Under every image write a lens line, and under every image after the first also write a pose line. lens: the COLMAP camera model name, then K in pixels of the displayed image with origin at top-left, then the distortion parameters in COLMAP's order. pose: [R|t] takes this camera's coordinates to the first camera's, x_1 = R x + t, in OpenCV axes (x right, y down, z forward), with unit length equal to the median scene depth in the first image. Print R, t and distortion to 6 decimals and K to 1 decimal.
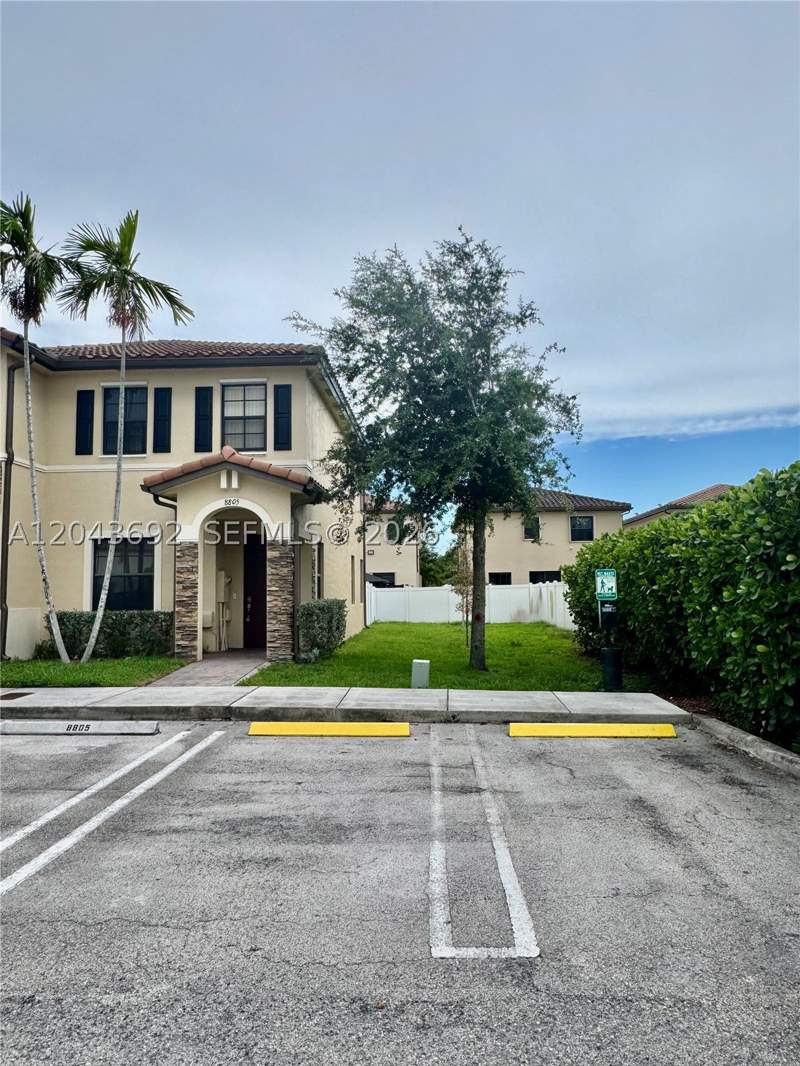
lens RADIAL K [[684.5, 0, 400.0], [0, 684.5, 533.0], [0, 0, 1]] dist [0.001330, -0.000797]
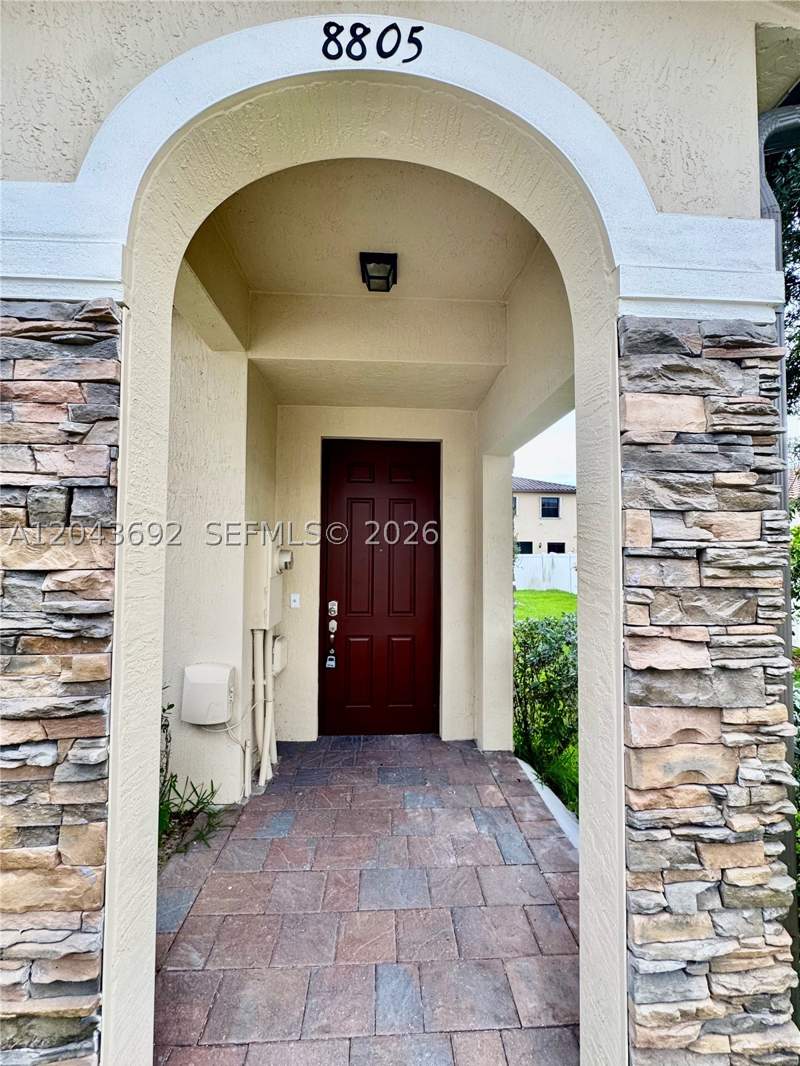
lens RADIAL K [[429.3, 0, 404.1], [0, 429.3, 533.1], [0, 0, 1]] dist [0.001527, 0.000484]
pose [[0.994789, 0.021718, 0.099615, -0.231204], [-0.025739, 0.998898, 0.039256, 0.050235], [-0.098653, -0.041615, 0.994251, 0.853025]]
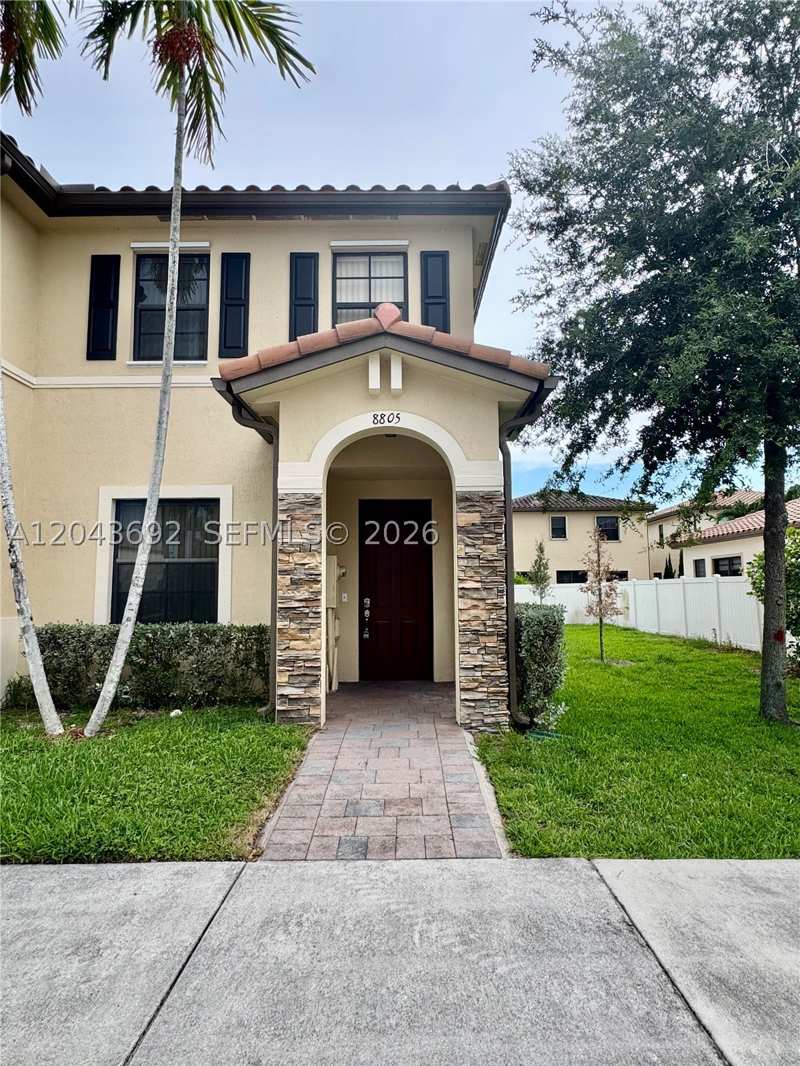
lens RADIAL K [[582.3, 0, 402.8], [0, 582.3, 528.1], [0, 0, 1]] dist [0.002374, 0.000326]
pose [[0.999214, 0.007777, 0.038874, -0.234869], [-0.006948, 0.999747, -0.021414, 0.045039], [-0.039031, 0.021127, 0.999015, 0.524262]]
